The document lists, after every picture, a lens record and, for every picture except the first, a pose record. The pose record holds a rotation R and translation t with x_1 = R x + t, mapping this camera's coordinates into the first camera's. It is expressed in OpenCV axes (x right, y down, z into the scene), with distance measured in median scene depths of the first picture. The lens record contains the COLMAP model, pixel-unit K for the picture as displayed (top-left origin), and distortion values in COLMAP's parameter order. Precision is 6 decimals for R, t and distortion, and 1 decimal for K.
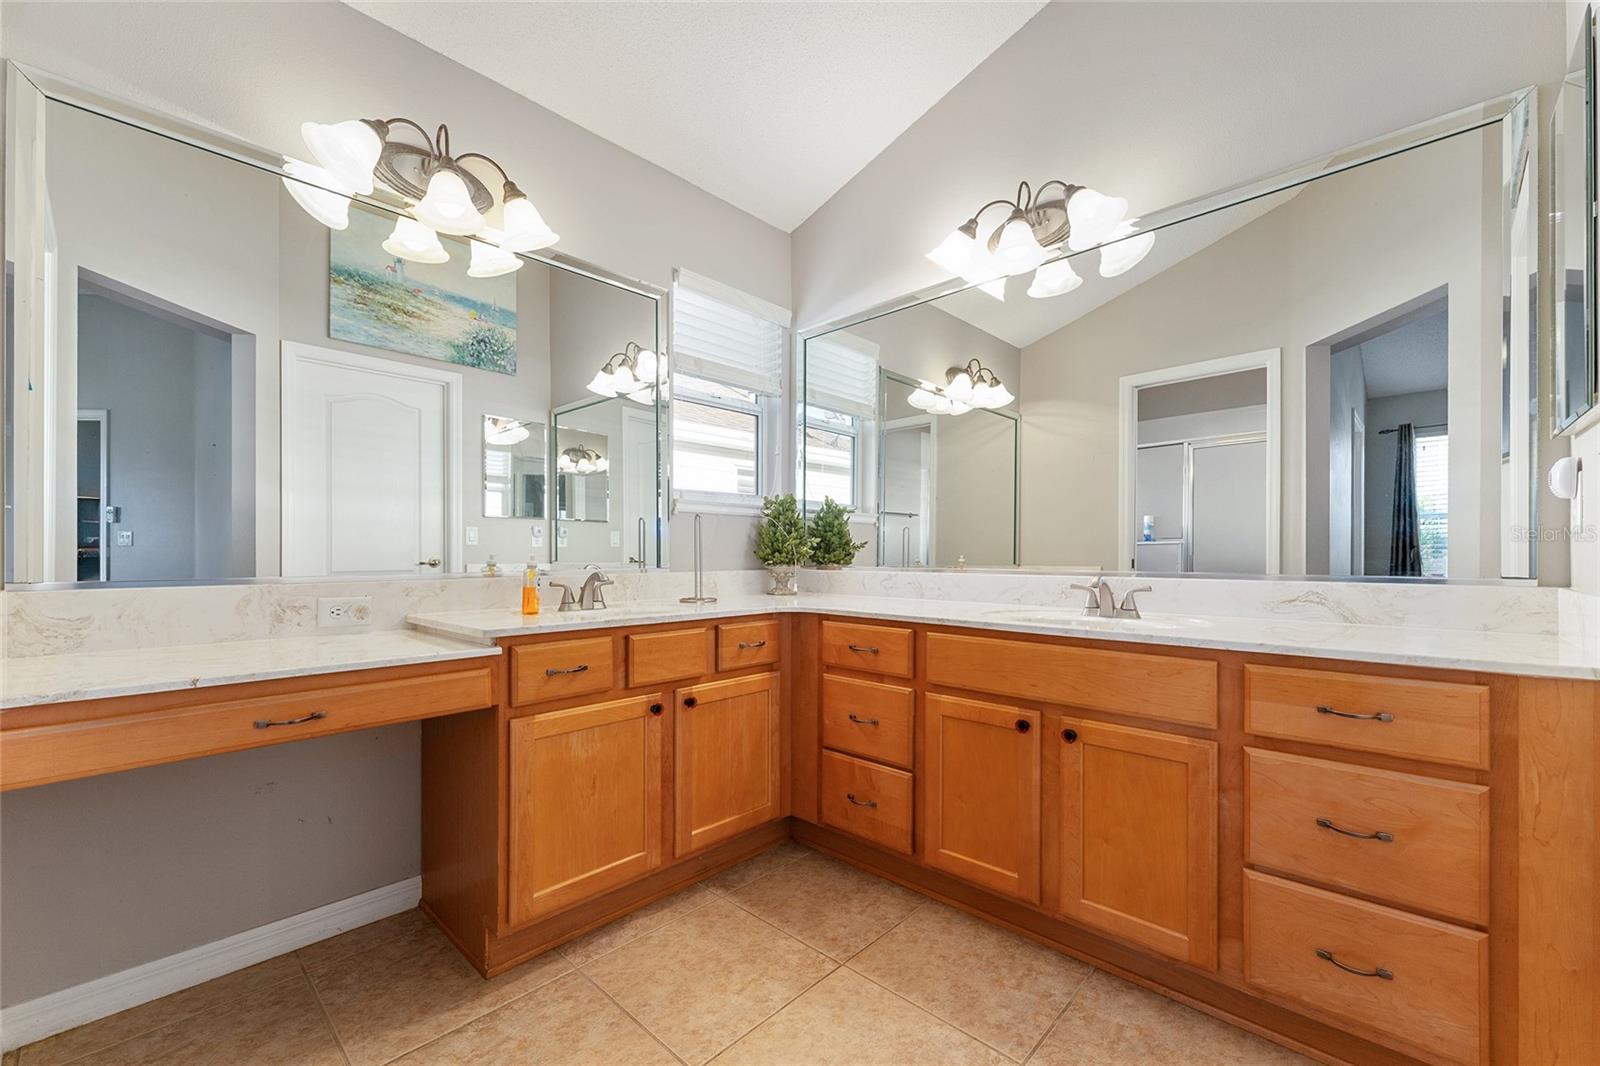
lens RADIAL K [[651.8, 0, 788.6], [0, 651.8, 558.0], [0, 0, 1]] dist [0.001361, -0.000207]
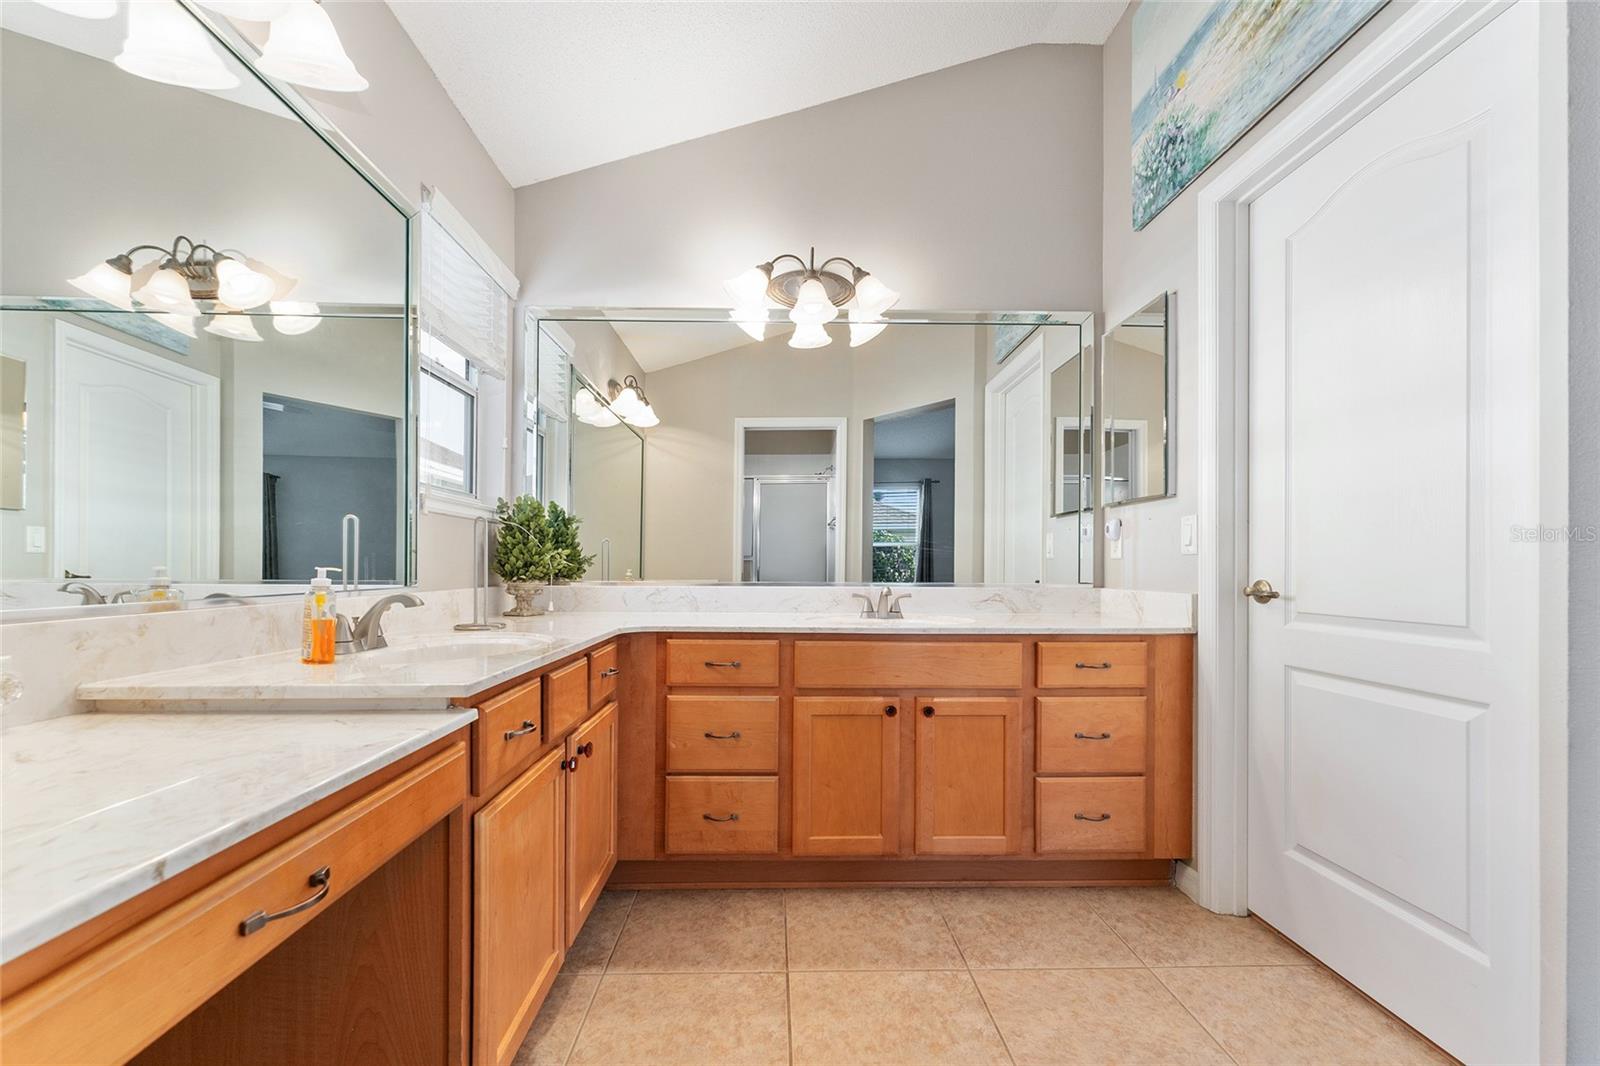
lens RADIAL K [[651.8, 0, 787.0], [0, 651.8, 565.5], [0, 0, 1]] dist [0.001361, -0.000207]
pose [[0.703802, 0.005669, 0.710373, -0.556200], [-0.001380, 0.999977, -0.006613, -0.004853], [-0.710395, 0.003674, 0.703794, 0.241425]]
